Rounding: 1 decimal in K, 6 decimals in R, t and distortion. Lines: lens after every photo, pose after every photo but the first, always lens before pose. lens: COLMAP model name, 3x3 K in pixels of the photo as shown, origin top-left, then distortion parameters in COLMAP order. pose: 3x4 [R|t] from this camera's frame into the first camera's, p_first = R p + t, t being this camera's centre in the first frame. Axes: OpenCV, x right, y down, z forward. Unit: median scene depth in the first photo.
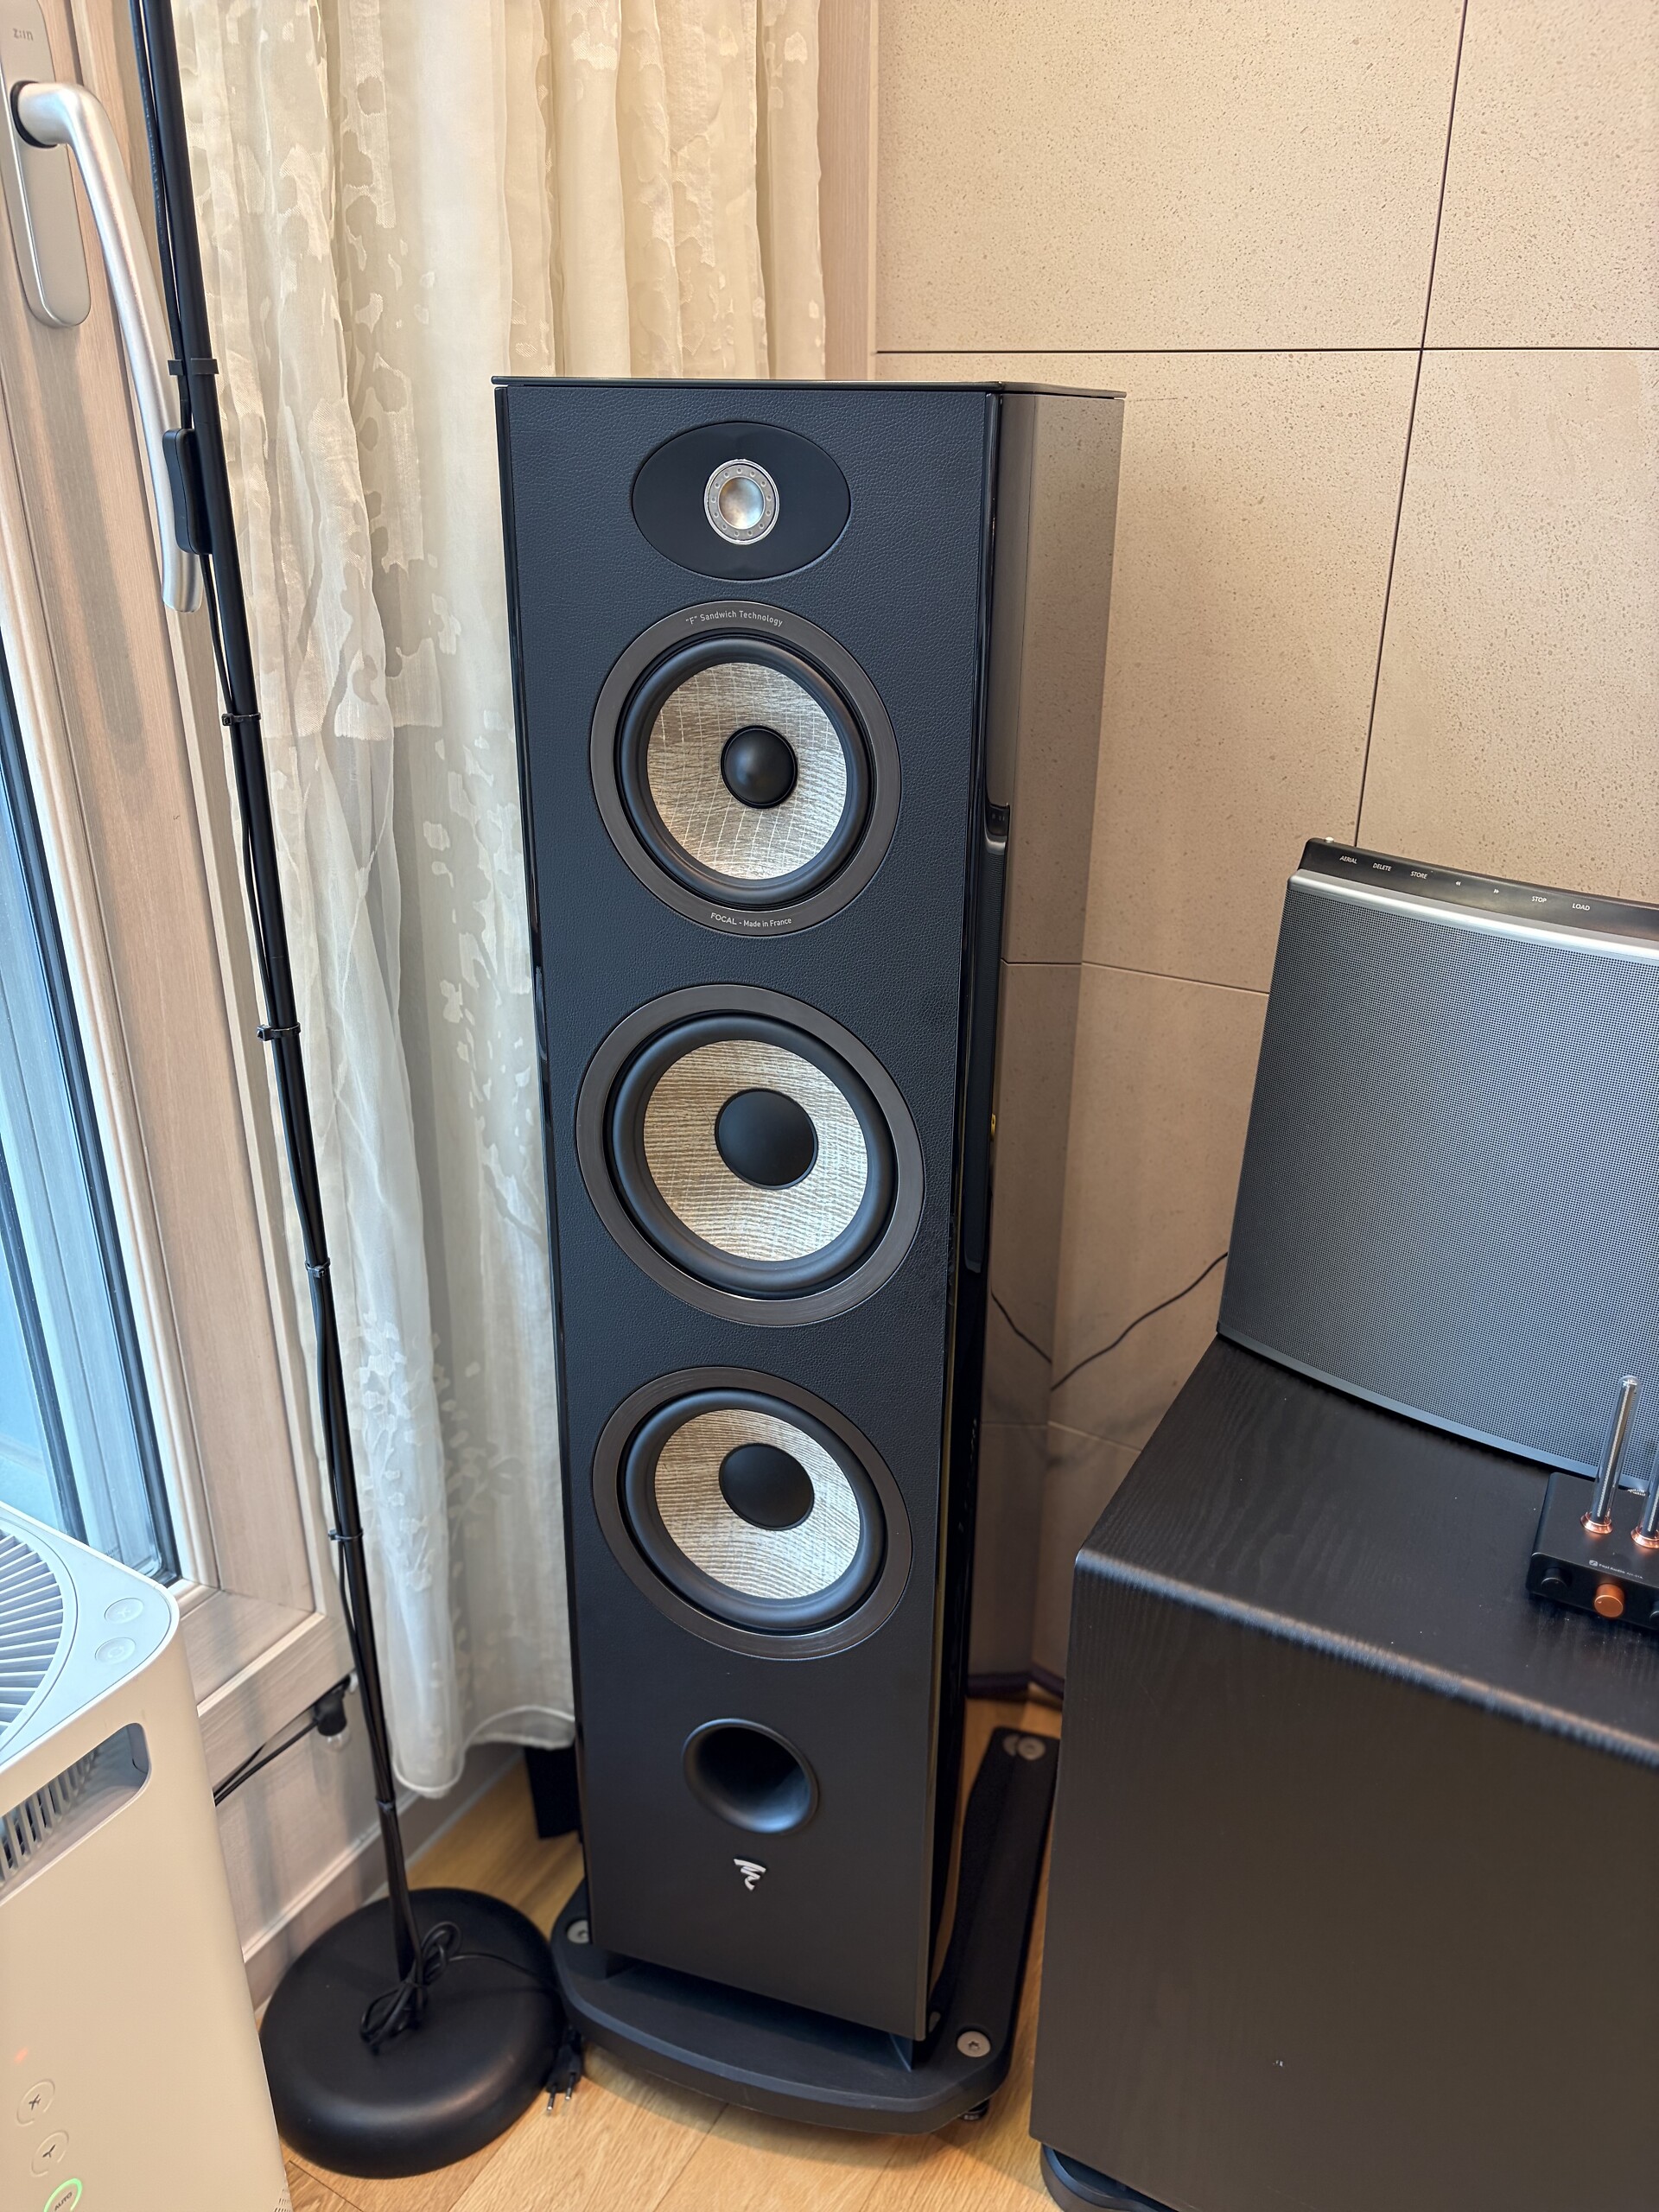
lens RADIAL K [[1678.8, 0, 818.8], [0, 1678.8, 1107.8], [0, 0, 1]] dist [0.037713, -0.059412]
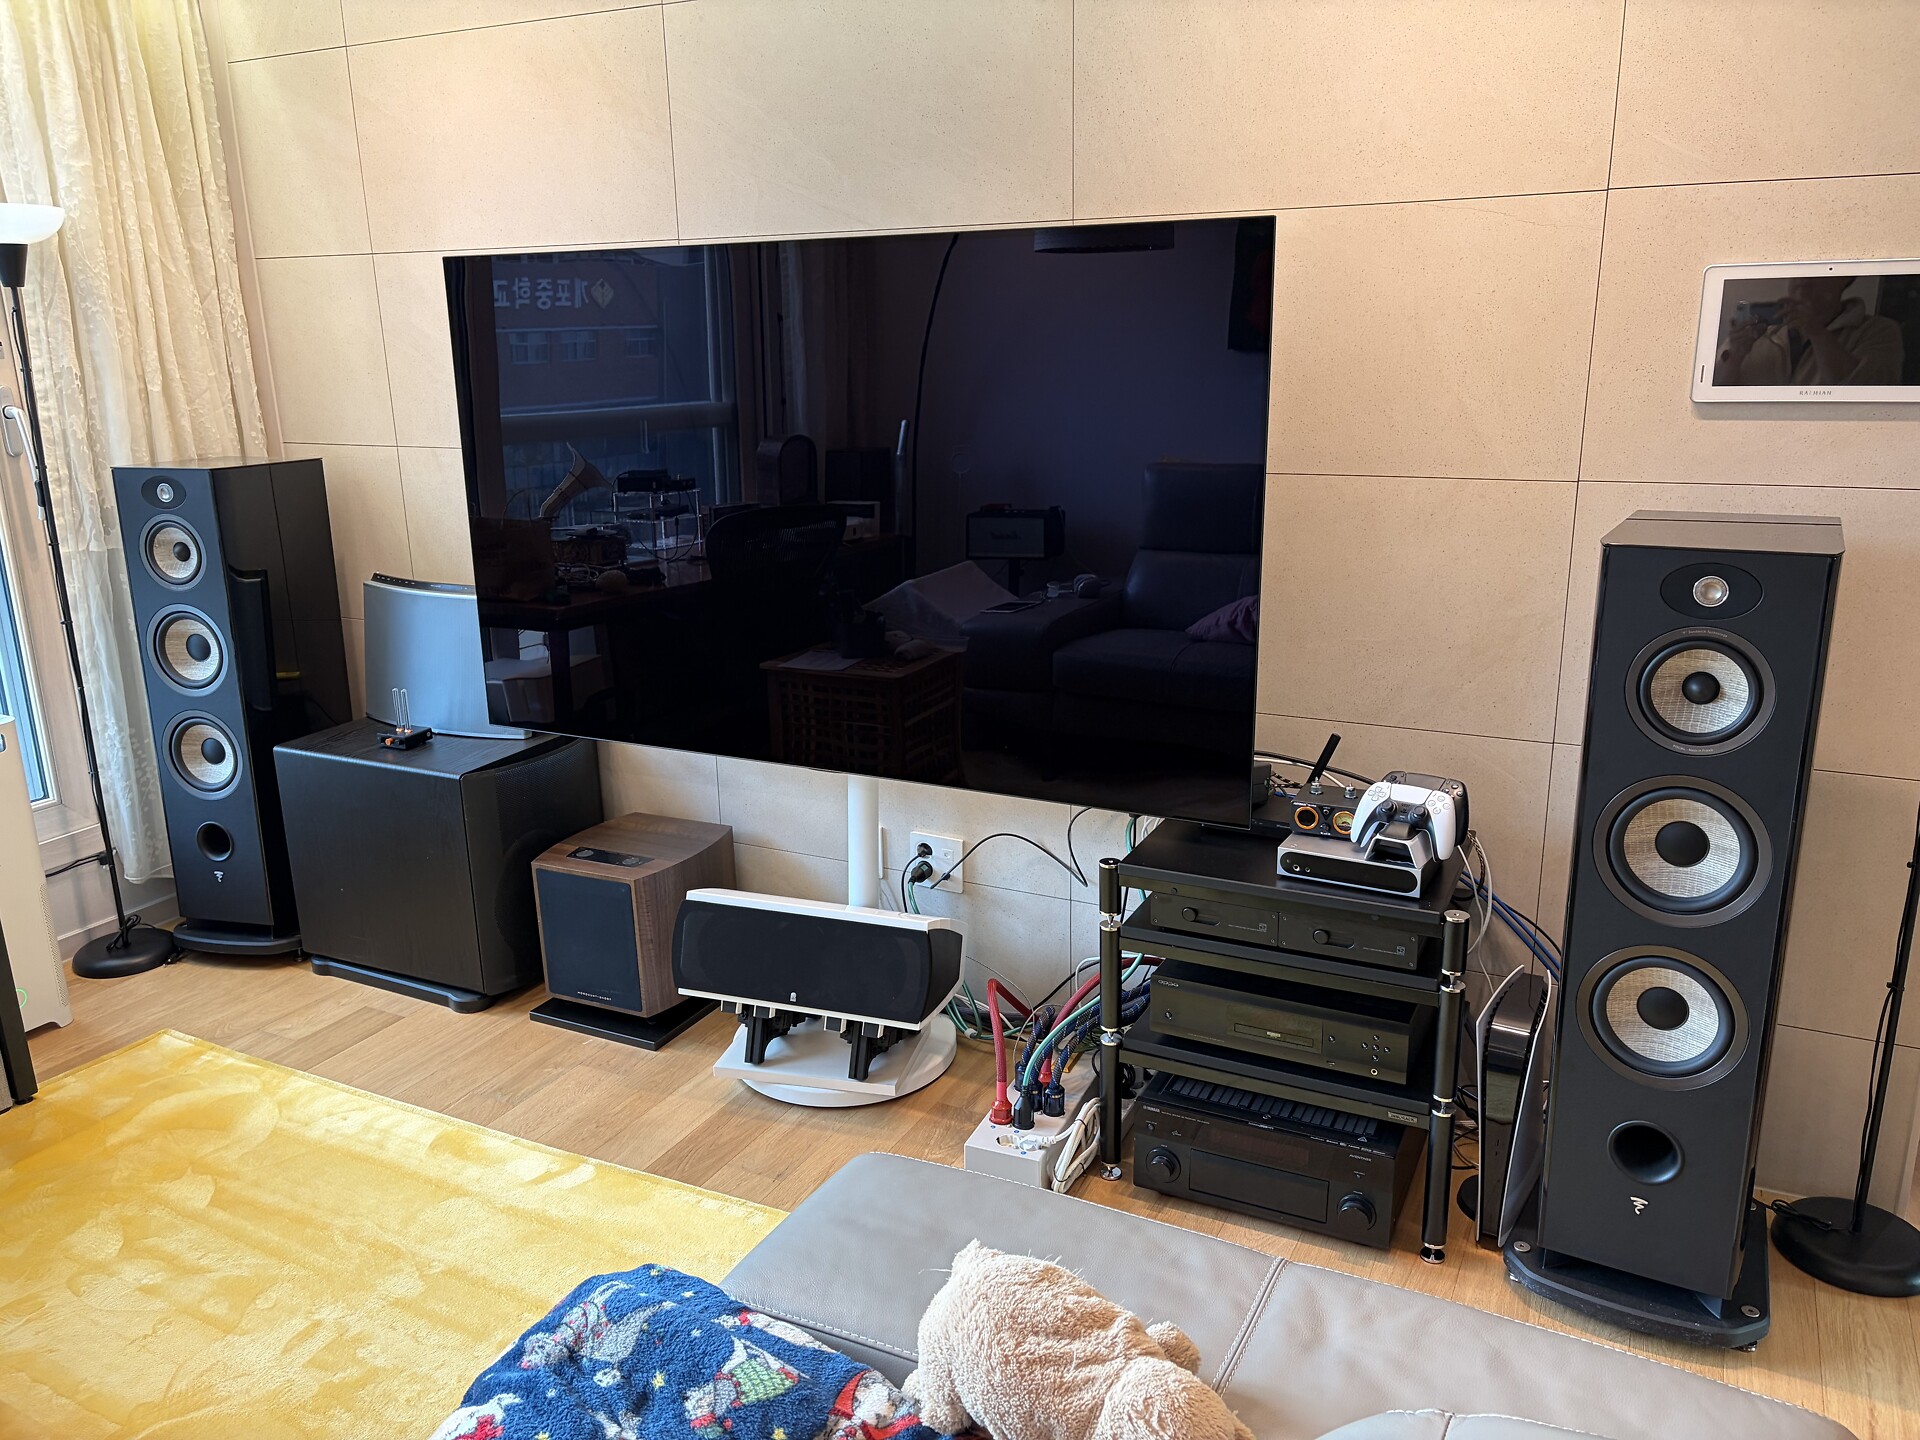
lens RADIAL K [[1457.1, 0, 966.4], [0, 1457.1, 726.7], [0, 0, 1]] dist [0.037713, -0.059412]
pose [[0.996993, -0.037571, 0.067779, 1.541432], [0.047486, 0.987365, -0.151177, 0.816591], [-0.061243, 0.153941, 0.986180, -2.482118]]
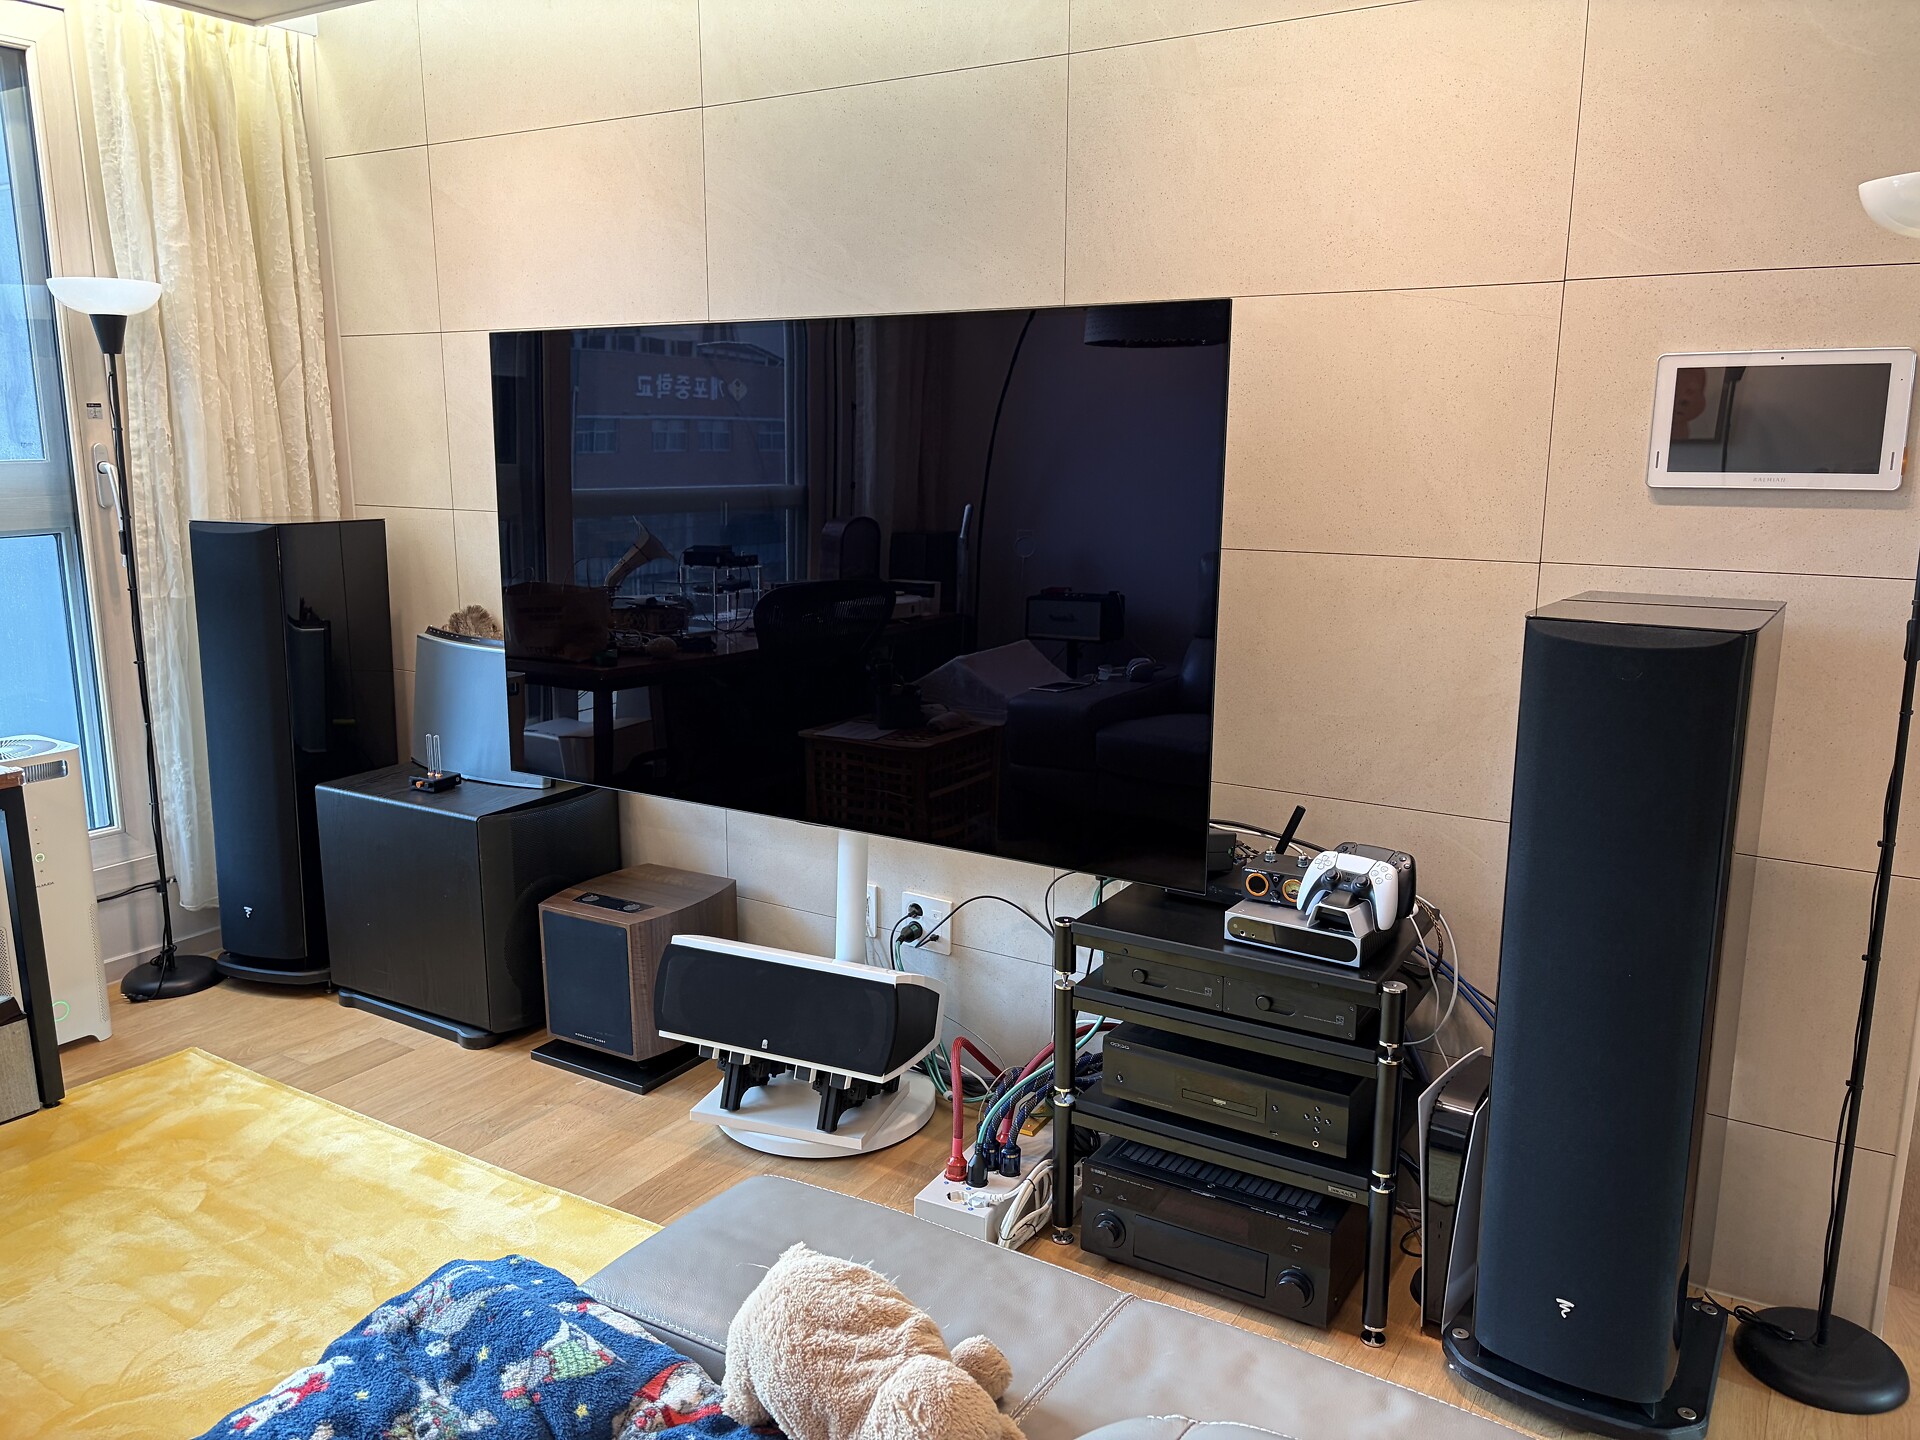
lens RADIAL K [[1457.1, 0, 946.9], [0, 1457.1, 710.9], [0, 0, 1]] dist [0.037713, -0.059412]
pose [[0.999911, 0.004081, -0.012672, 1.763036], [-0.006822, 0.974448, -0.224508, 0.891704], [0.011432, 0.224574, 0.974390, -2.553607]]
